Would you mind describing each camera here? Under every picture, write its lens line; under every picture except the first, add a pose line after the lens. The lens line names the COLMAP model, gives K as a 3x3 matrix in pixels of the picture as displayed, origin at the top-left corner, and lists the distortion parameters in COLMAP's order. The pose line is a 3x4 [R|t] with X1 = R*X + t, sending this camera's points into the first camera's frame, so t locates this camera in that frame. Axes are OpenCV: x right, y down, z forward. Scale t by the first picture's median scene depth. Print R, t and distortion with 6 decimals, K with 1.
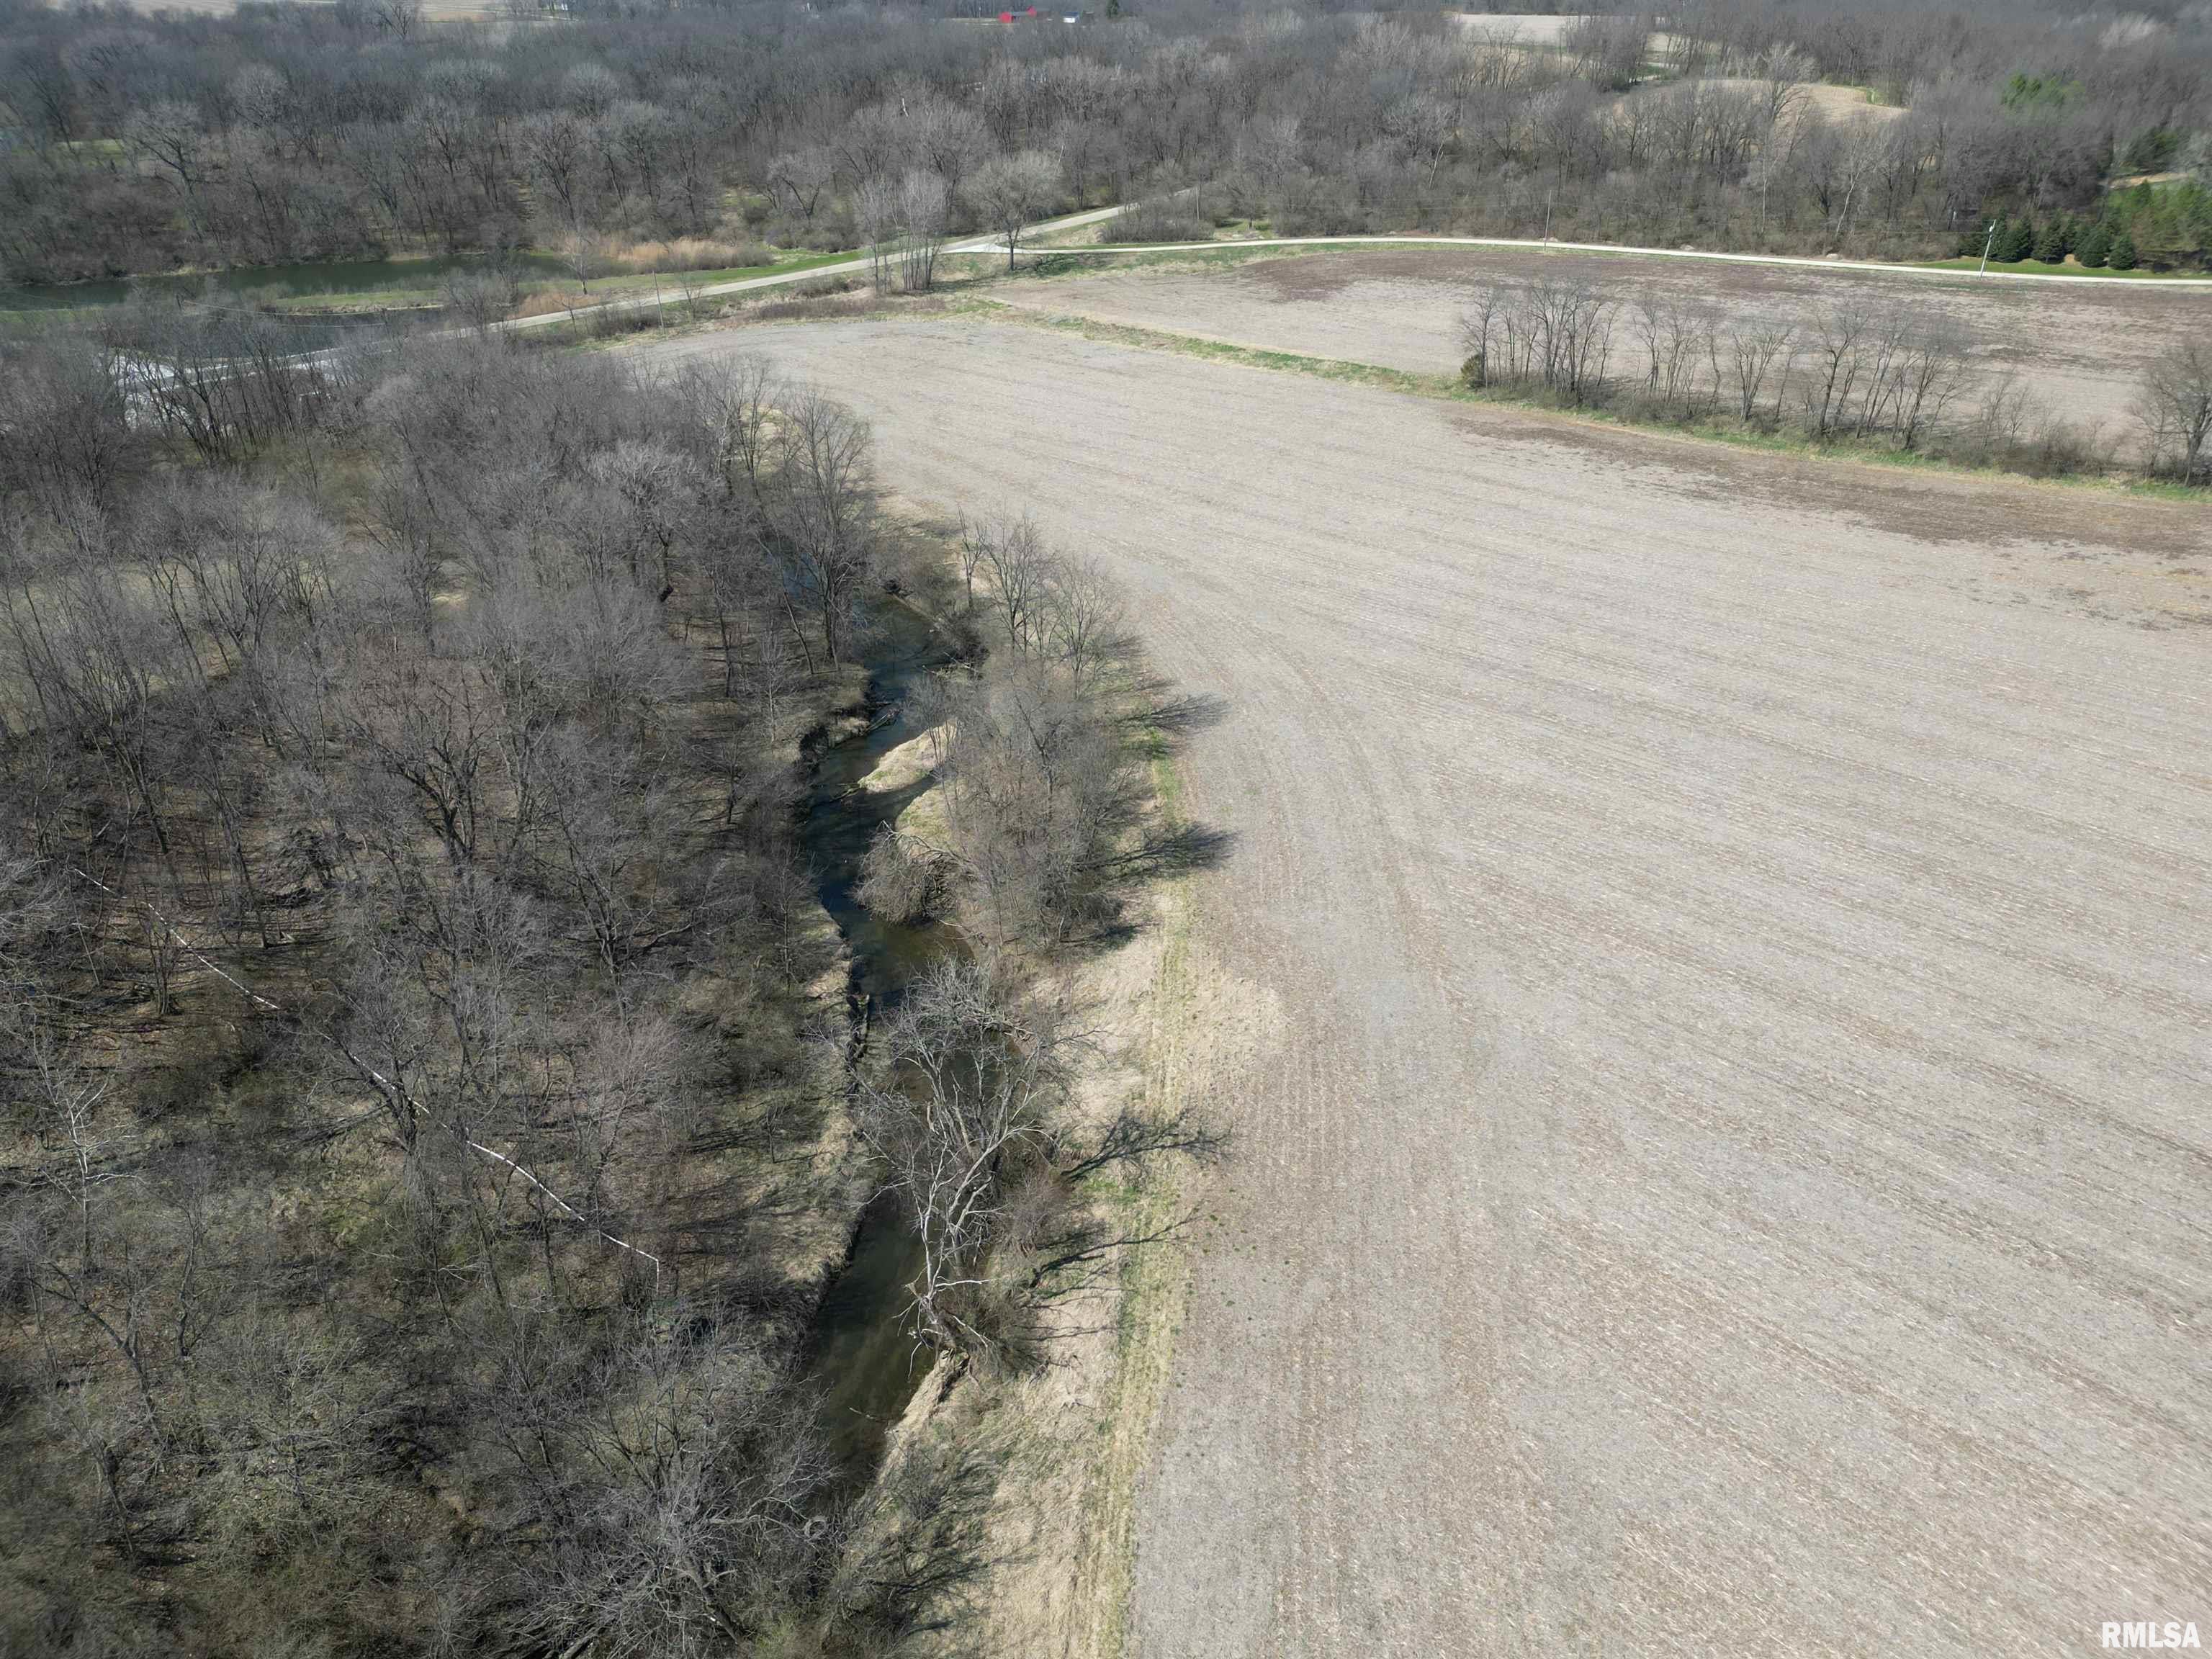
lens RADIAL K [[1545.3, 0, 1101.2], [0, 1545.3, 829.8], [0, 0, 1]] dist [0.061880, -0.057129]
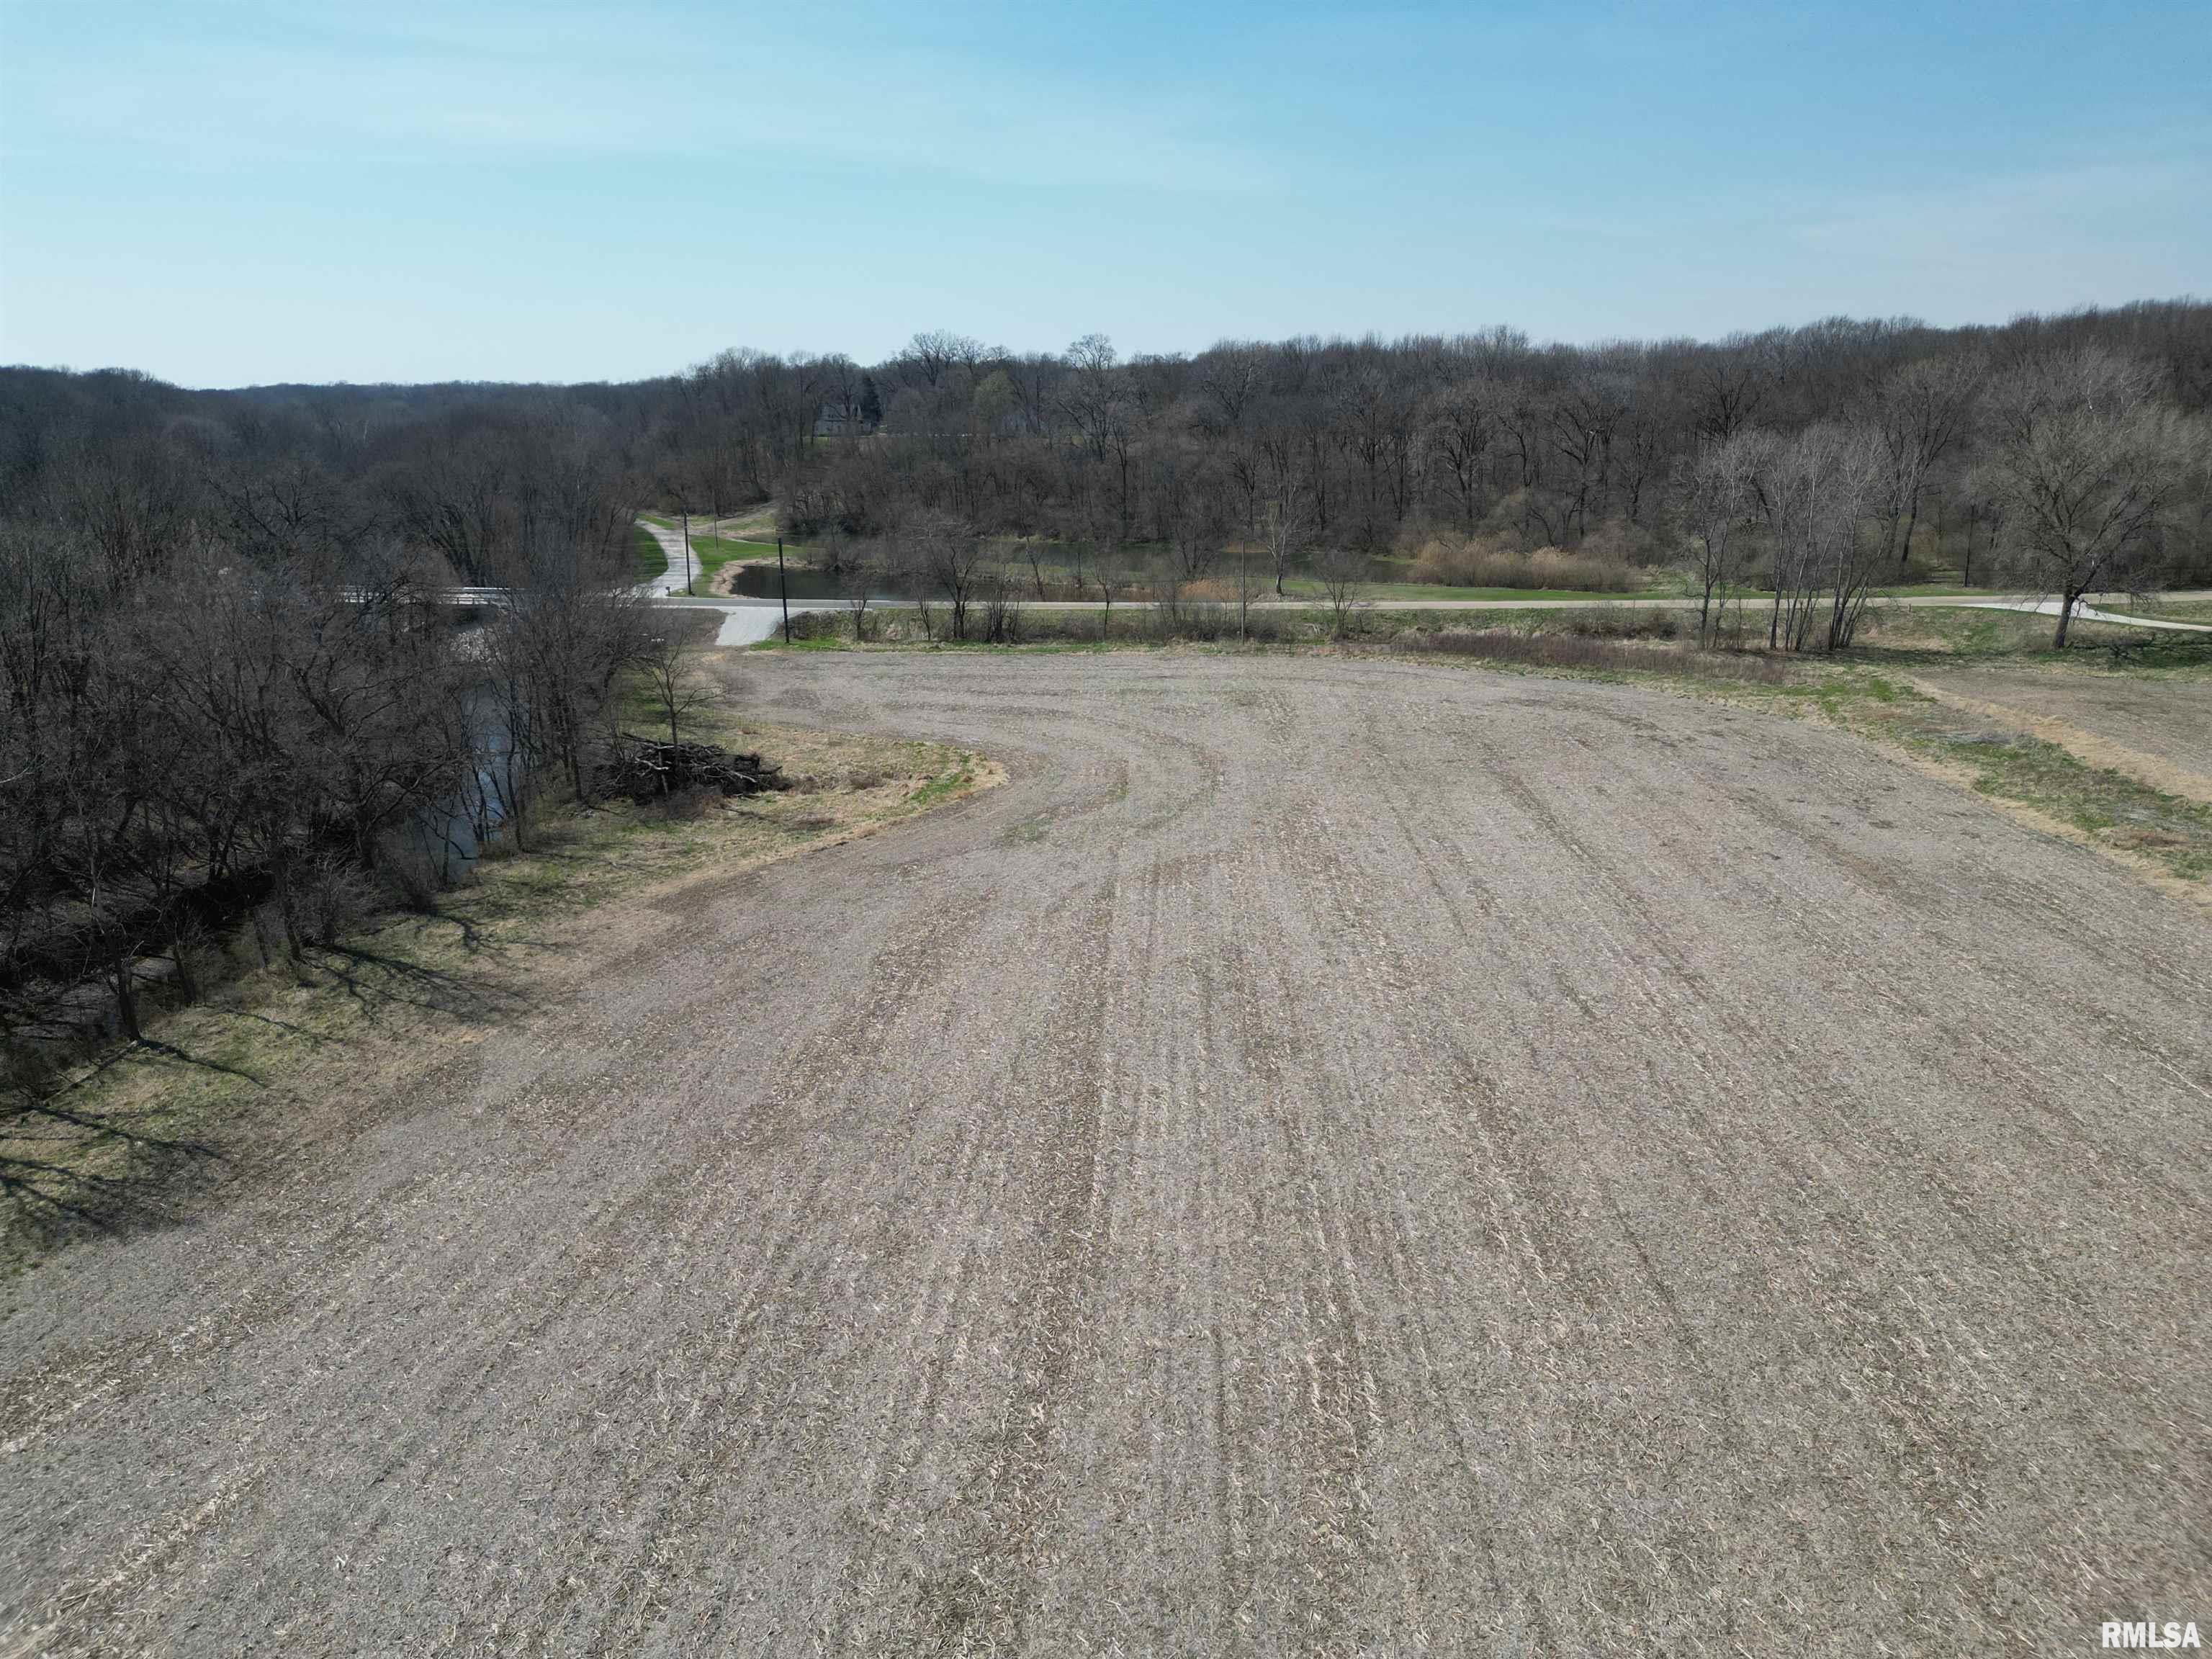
lens RADIAL K [[1545.3, 0, 1102.7], [0, 1545.3, 816.8], [0, 0, 1]] dist [0.061880, -0.057129]
pose [[0.649254, 0.205819, -0.732194, 0.216789], [-0.379245, 0.922079, -0.077090, -0.331953], [0.659275, 0.327732, 0.676719, 1.007176]]
